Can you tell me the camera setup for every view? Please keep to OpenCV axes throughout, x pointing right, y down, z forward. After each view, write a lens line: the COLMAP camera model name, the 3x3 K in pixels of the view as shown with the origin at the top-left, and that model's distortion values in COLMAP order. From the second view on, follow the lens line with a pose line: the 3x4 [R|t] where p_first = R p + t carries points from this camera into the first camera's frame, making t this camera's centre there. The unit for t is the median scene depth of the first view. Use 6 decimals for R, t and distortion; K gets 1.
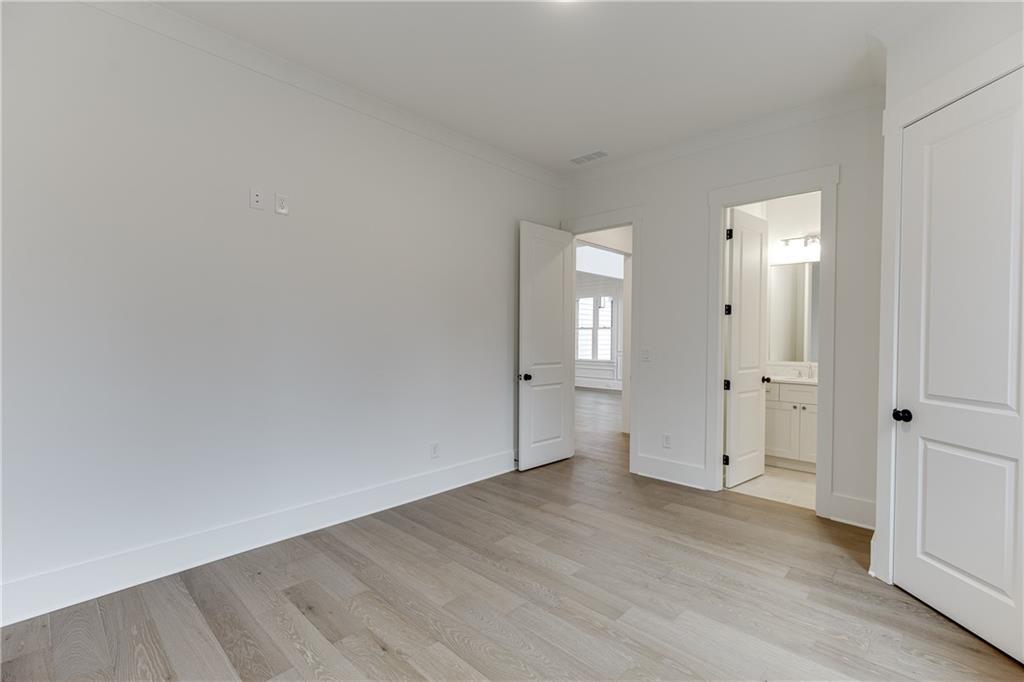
lens RADIAL K [[459.5, 0, 521.6], [0, 459.5, 341.6], [0, 0, 1]] dist [0.001514, -0.000097]
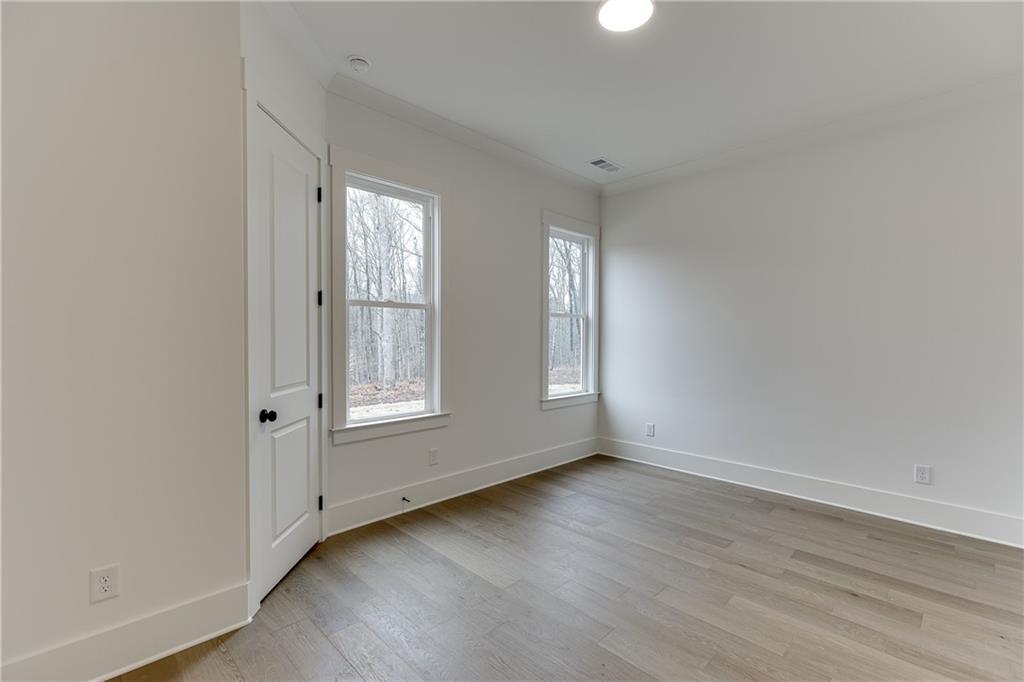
lens RADIAL K [[437.4, 0, 532.6], [0, 437.4, 341.4], [0, 0, 1]] dist [-0.038258, -0.000054]
pose [[-0.999931, -0.010594, 0.005066, 0.265568], [-0.010472, 0.999668, 0.023528, -0.021494], [-0.005314, 0.023474, -0.999710, 1.822146]]
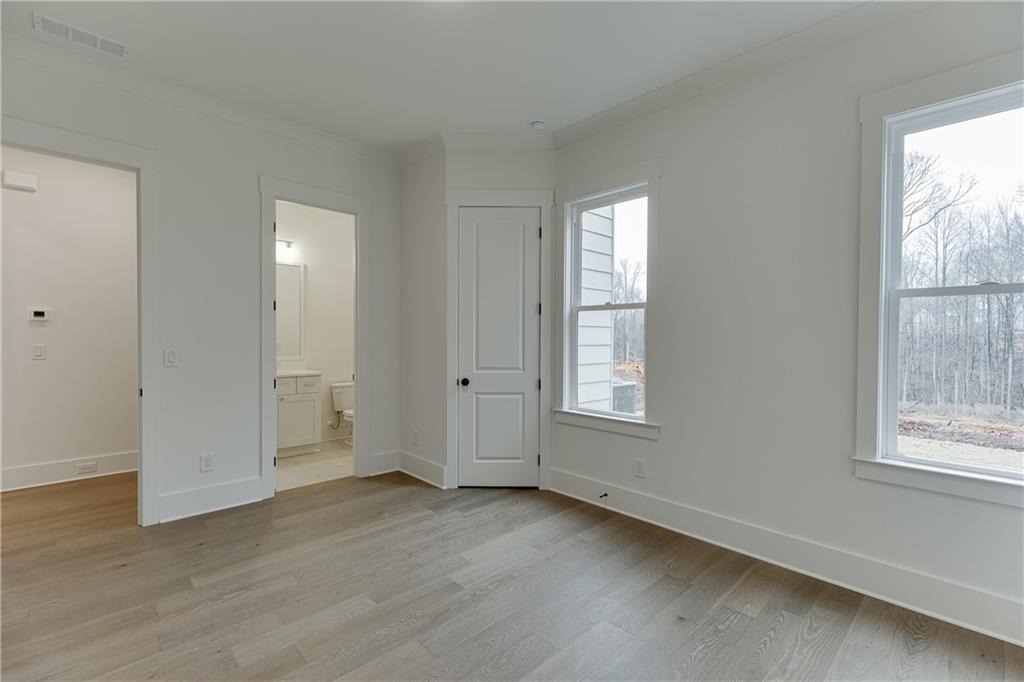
lens RADIAL K [[459.5, 0, 521.6], [0, 459.5, 341.6], [0, 0, 1]] dist [0.001514, -0.000097]
pose [[0.030499, -0.017780, 0.999377, -0.791315], [0.003820, 0.999837, 0.017671, -0.013224], [-0.999527, 0.003278, 0.030562, 0.720898]]
